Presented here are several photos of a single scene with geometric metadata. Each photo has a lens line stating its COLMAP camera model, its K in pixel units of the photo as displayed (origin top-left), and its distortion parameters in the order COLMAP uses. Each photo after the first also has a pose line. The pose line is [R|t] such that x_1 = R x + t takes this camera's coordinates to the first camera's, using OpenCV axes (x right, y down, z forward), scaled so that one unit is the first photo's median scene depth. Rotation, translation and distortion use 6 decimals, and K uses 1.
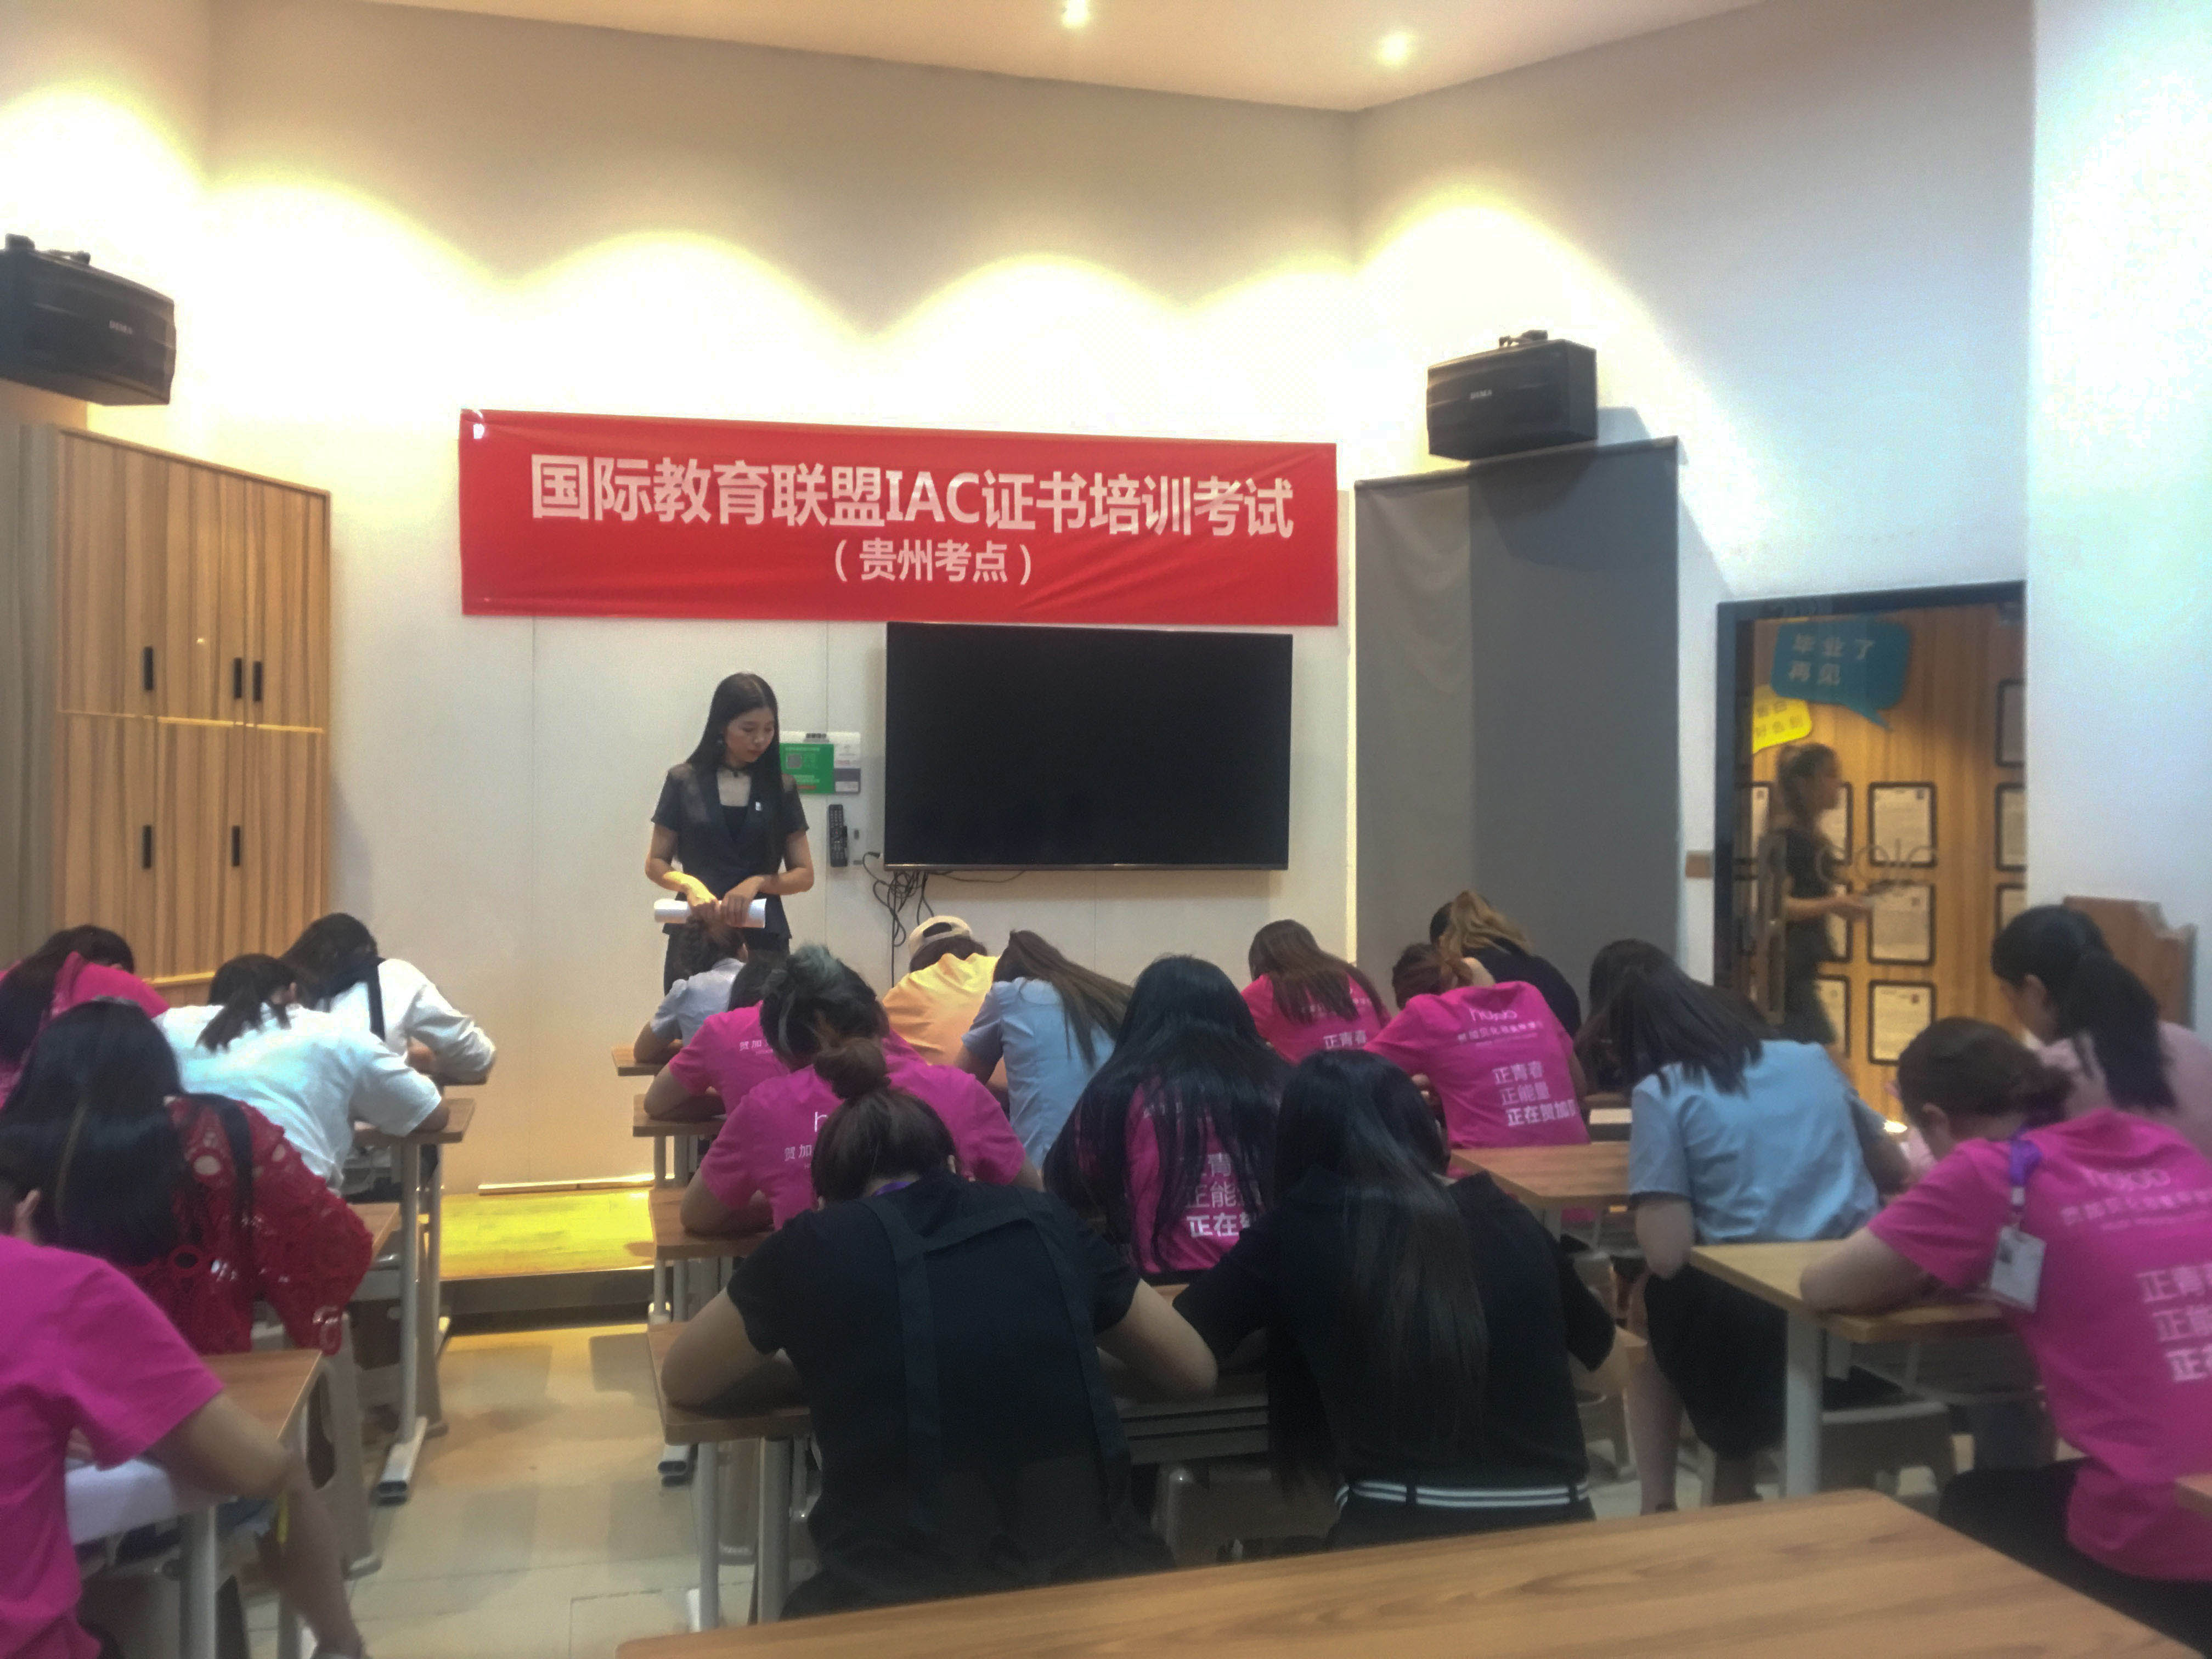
lens RADIAL K [[1864.3, 0, 1108.4], [0, 1864.3, 812.6], [0, 0, 1]] dist [0.072449, -0.108220]
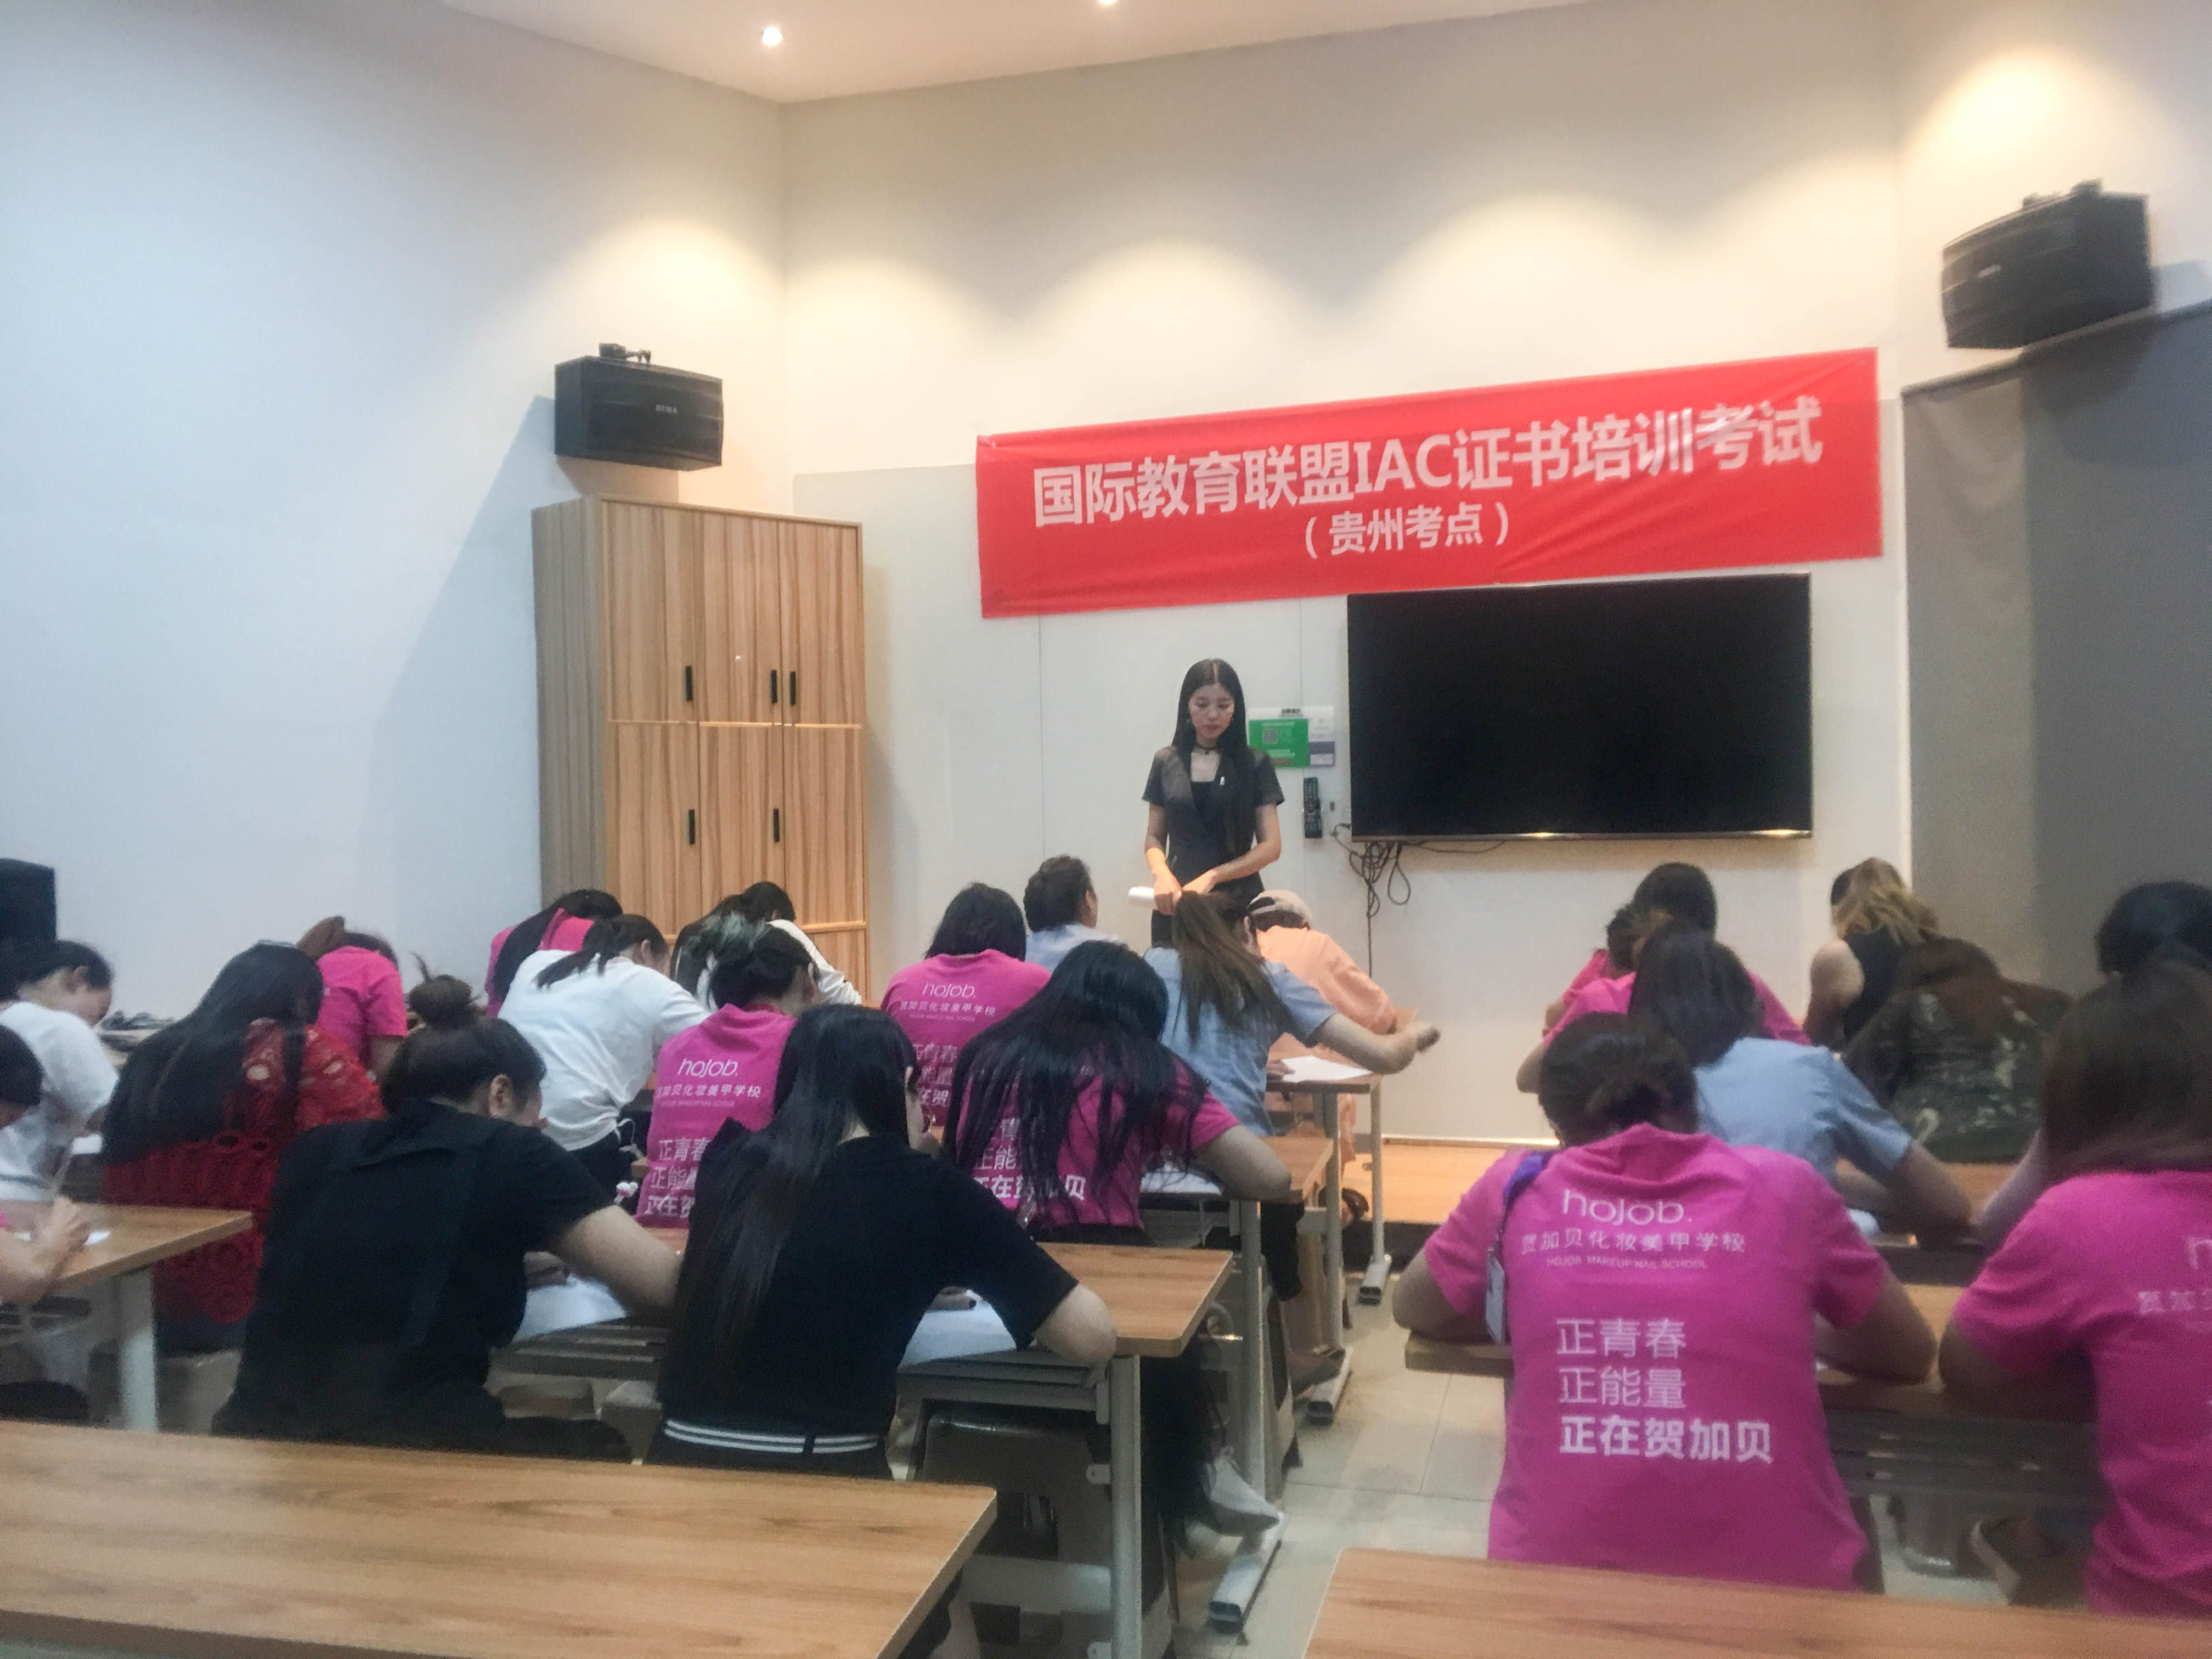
lens RADIAL K [[1864.3, 0, 1093.3], [0, 1864.3, 816.9], [0, 0, 1]] dist [0.072449, -0.108220]
pose [[0.860400, -0.013501, -0.509440, 0.271992], [0.023473, 0.999638, 0.013151, 0.001000], [0.509078, -0.023273, 0.860405, 0.059720]]
